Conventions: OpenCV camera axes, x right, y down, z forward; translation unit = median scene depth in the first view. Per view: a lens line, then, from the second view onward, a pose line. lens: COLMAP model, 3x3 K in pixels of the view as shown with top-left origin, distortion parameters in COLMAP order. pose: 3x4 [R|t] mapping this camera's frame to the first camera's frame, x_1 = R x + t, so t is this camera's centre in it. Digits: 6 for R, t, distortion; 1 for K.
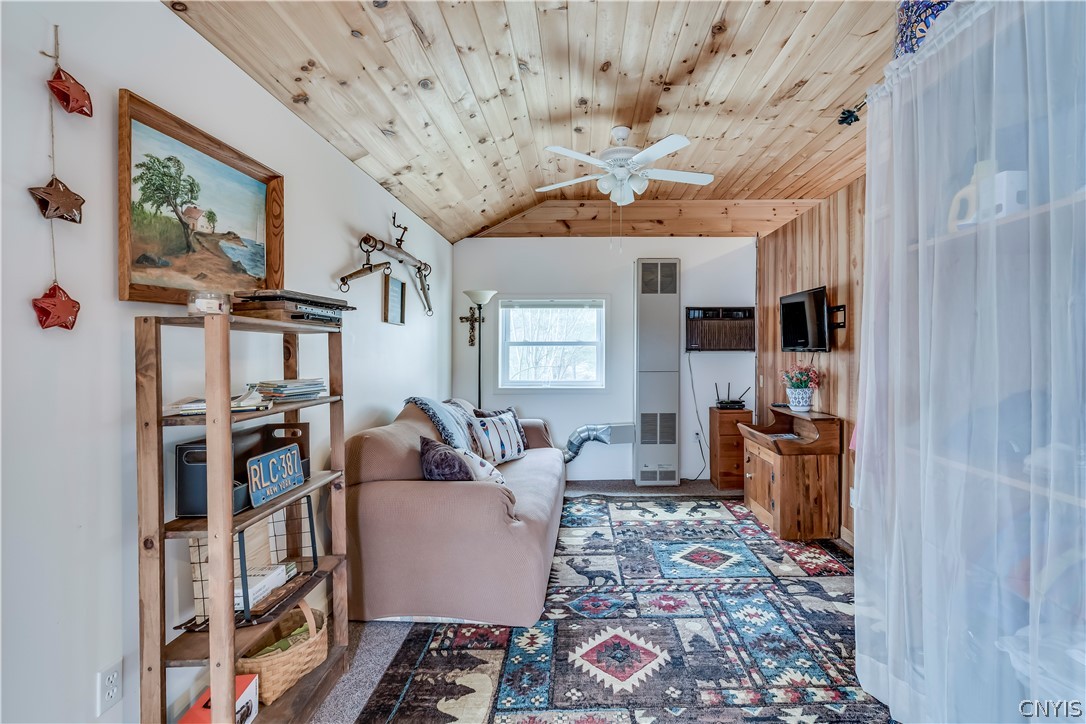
lens RADIAL K [[514.3, 0, 585.6], [0, 514.3, 349.0], [0, 0, 1]] dist [0.001225, 0.000858]
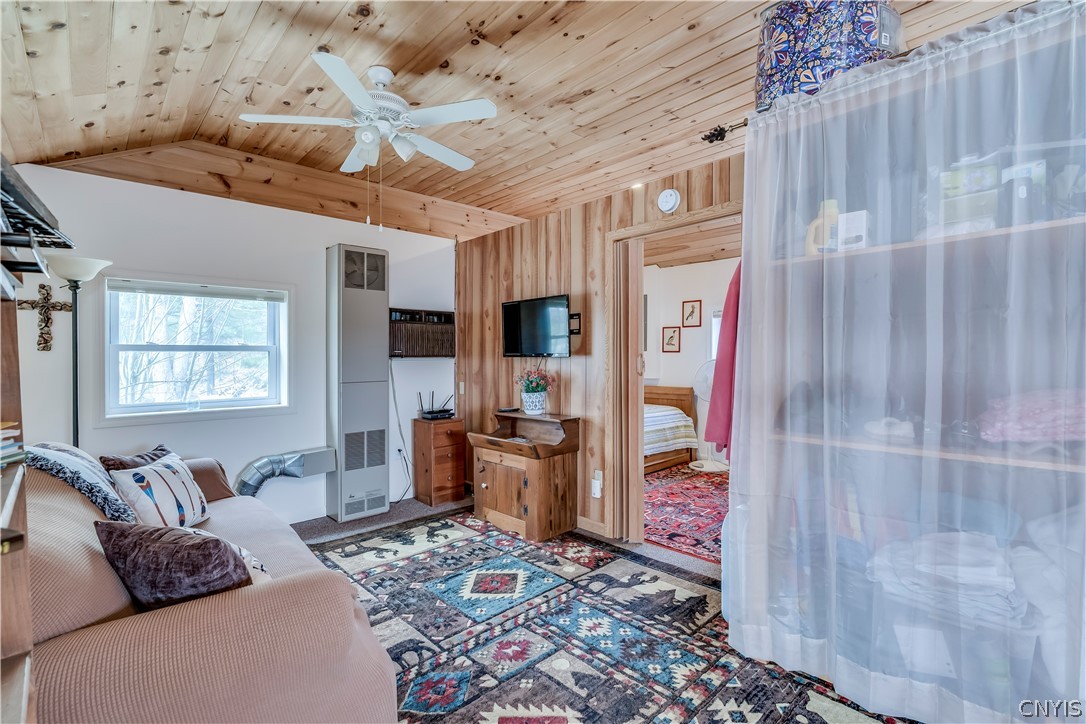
lens RADIAL K [[498.6, 0, 560.8], [0, 498.6, 364.7], [0, 0, 1]] dist [-0.004115, 0.000287]
pose [[0.731264, -0.014120, 0.681949, -0.249047], [0.005517, 0.999875, 0.014787, 0.007219], [-0.682073, -0.007051, 0.731250, 0.256371]]
